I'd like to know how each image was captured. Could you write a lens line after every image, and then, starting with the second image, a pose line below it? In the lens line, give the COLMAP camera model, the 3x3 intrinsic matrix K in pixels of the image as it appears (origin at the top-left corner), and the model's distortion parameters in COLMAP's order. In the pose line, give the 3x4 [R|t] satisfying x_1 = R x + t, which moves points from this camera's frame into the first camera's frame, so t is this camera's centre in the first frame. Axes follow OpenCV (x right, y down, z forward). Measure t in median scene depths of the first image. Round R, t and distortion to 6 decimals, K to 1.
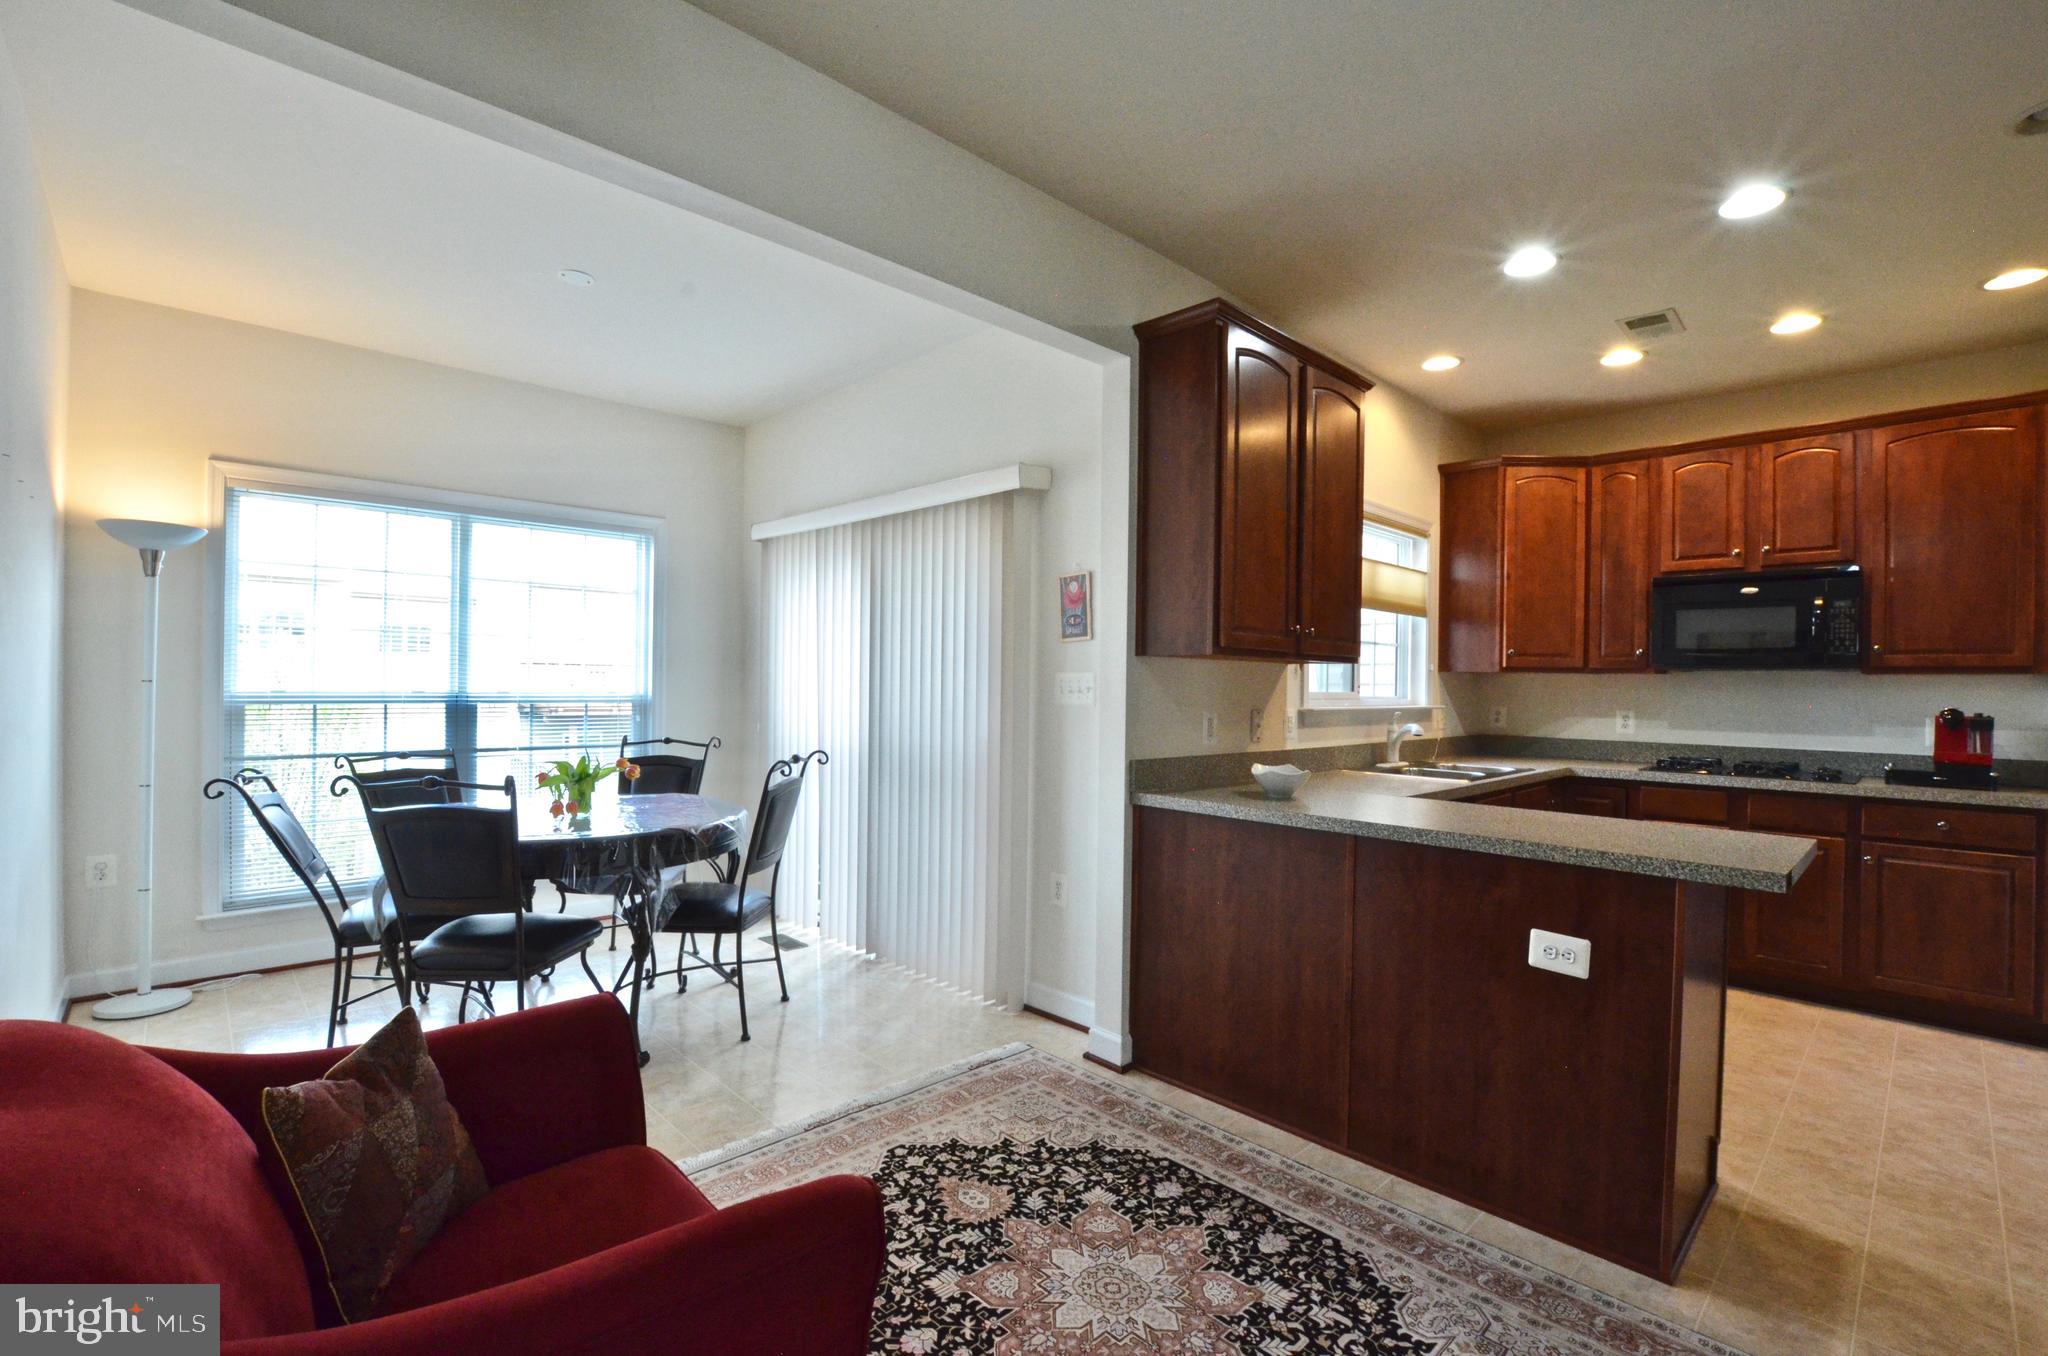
lens RADIAL K [[907.5, 0, 1029.7], [0, 907.5, 680.5], [0, 0, 1]] dist [-0.028817, 0.000938]
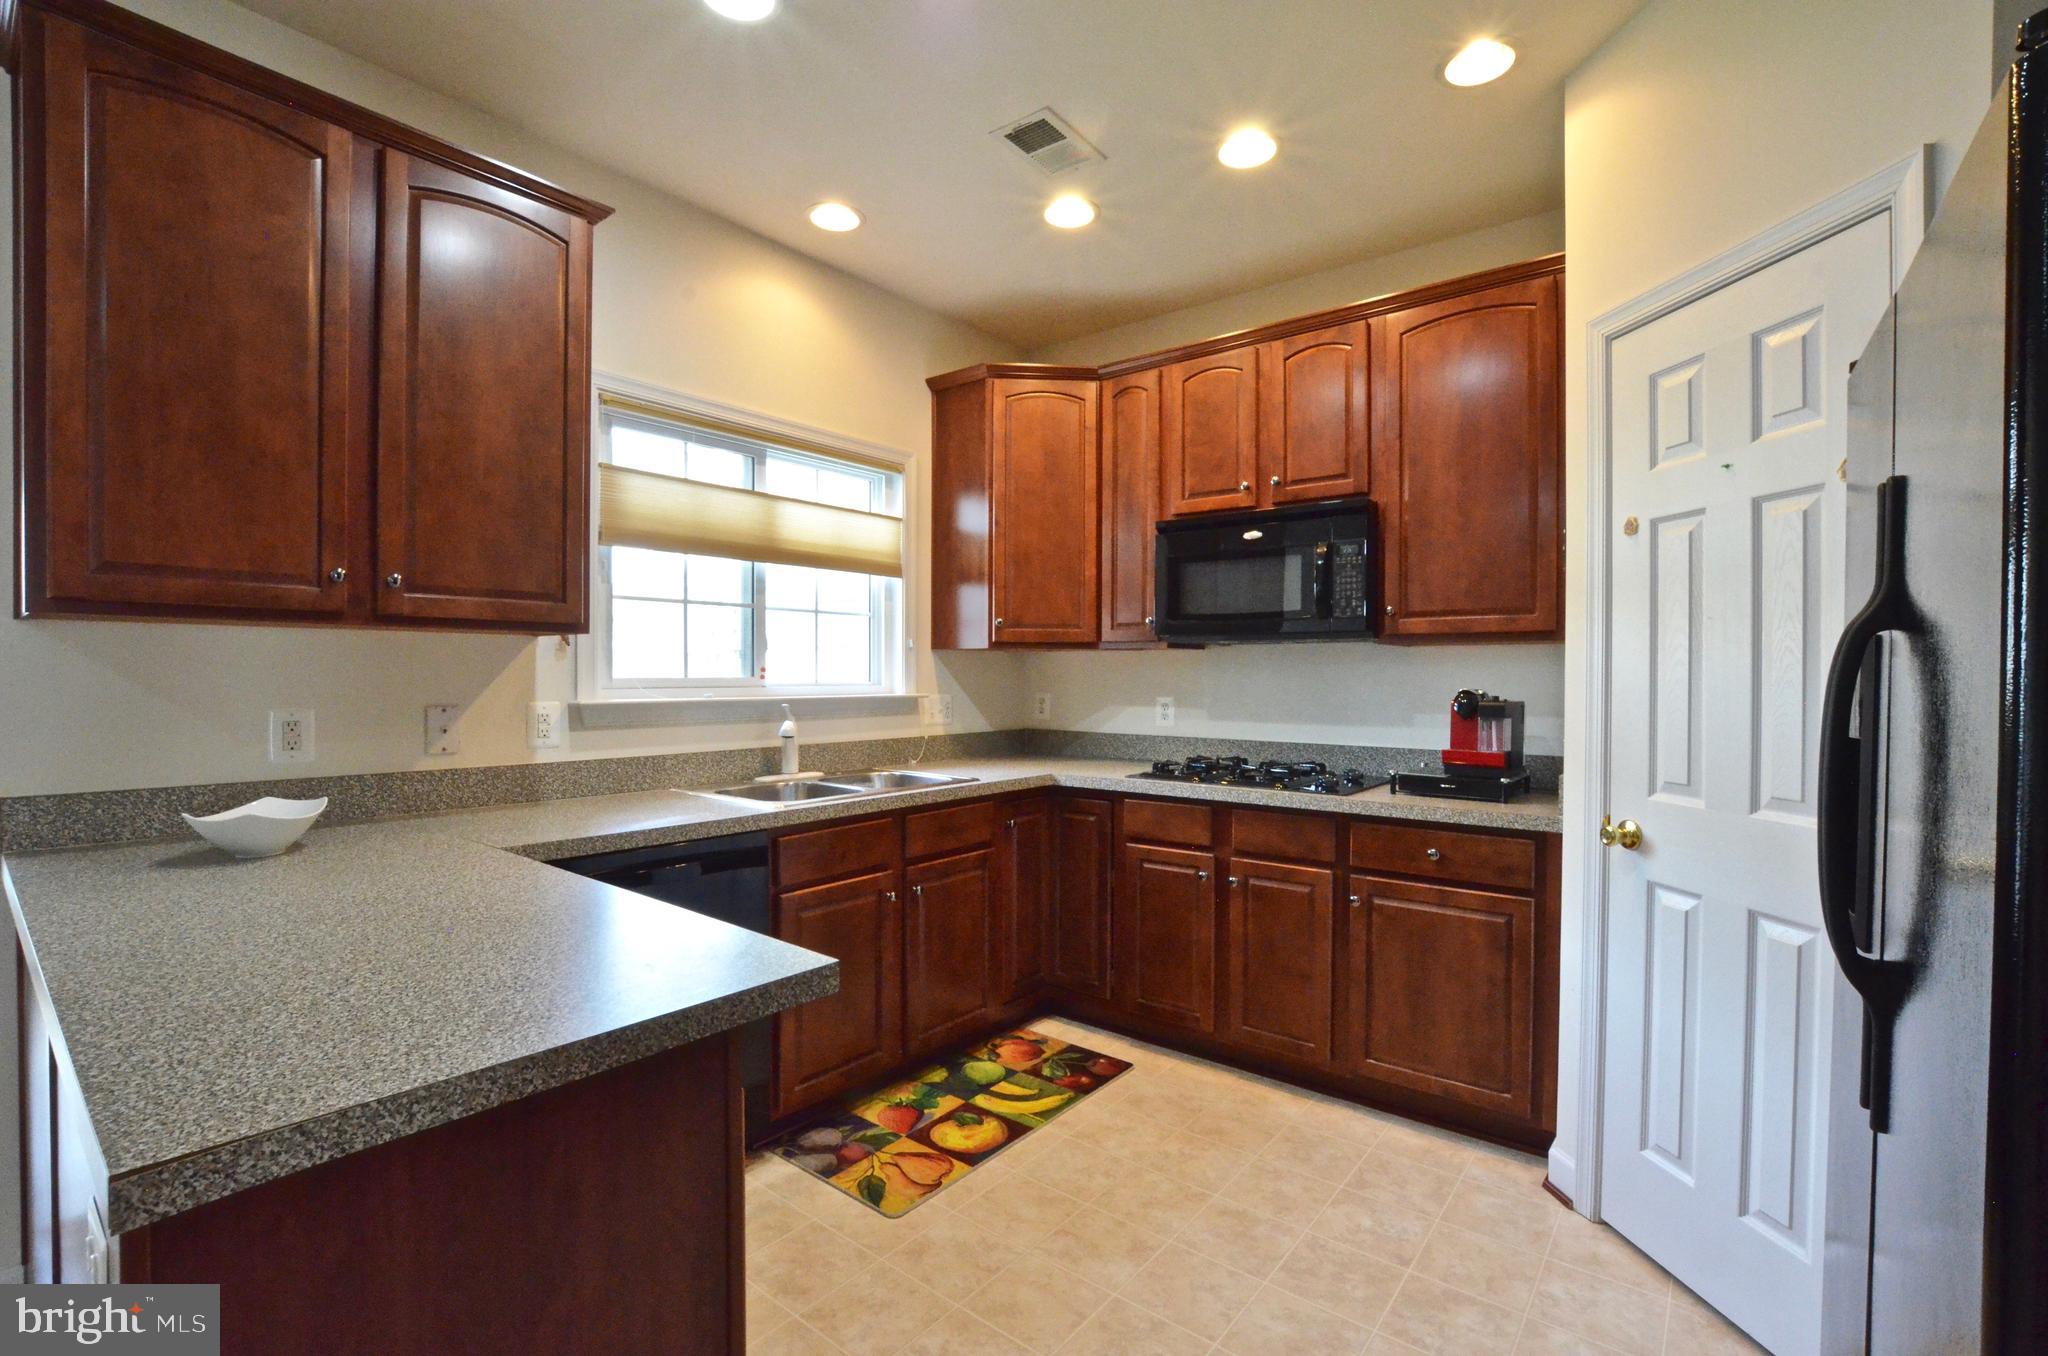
lens RADIAL K [[924.1, 0, 1024.0], [0, 924.1, 678.0], [0, 0, 1]] dist [-0.031280, 0.000198]
pose [[0.989656, -0.013145, 0.142860, 0.476616], [0.011687, 0.999871, 0.011035, 0.007724], [-0.142987, -0.009251, 0.989681, 0.244338]]
